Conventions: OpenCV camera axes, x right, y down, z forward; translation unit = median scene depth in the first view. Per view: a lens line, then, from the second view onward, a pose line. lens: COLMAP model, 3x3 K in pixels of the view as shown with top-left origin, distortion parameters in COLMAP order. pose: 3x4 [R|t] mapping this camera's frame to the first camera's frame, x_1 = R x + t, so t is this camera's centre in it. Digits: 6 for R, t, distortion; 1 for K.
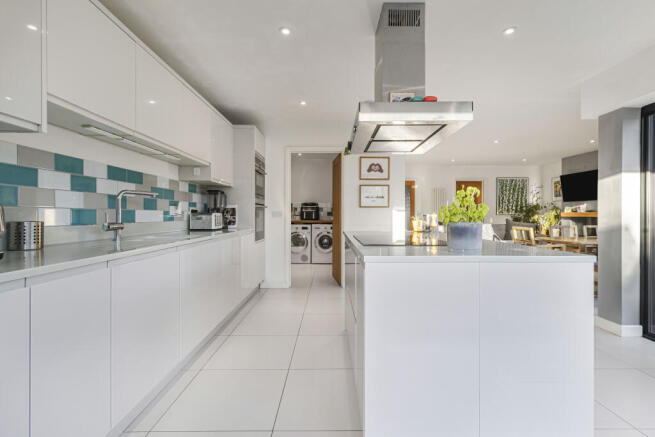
lens RADIAL K [[315.2, 0, 330.7], [0, 315.2, 214.4], [0, 0, 1]] dist [0.002155, 0.000475]
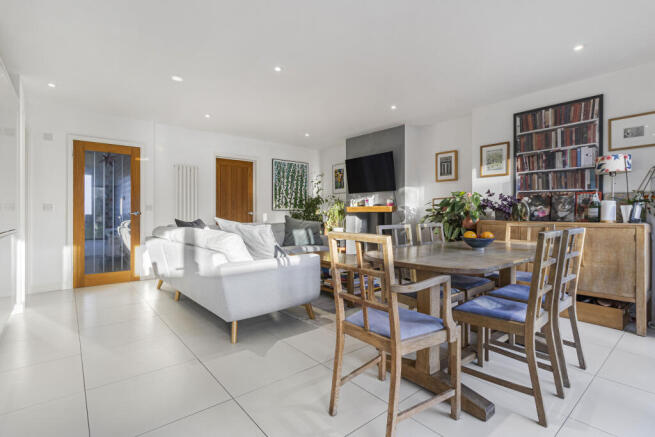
lens RADIAL K [[315.2, 0, 330.7], [0, 315.2, 214.4], [0, 0, 1]] dist [0.002155, 0.000475]
pose [[0.773986, -0.000922, 0.633202, 0.175405], [-0.001193, 0.999995, 0.002915, 0.009305], [-0.633201, -0.003011, 0.773981, 0.362898]]
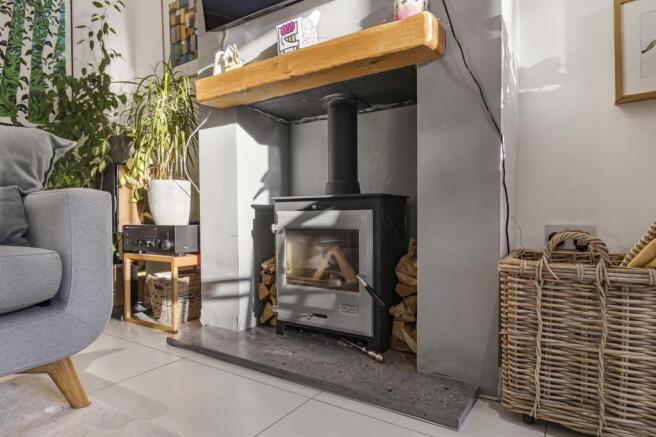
lens RADIAL K [[391.6, 0, 328.0], [0, 391.6, 218.5], [0, 0, 1]] dist [0.000821, 0.000565]
pose [[0.562104, -0.003433, 0.827059, 0.505803], [0.001111, 0.999994, 0.003396, 0.061910], [-0.827066, -0.000990, 0.562104, 0.702321]]
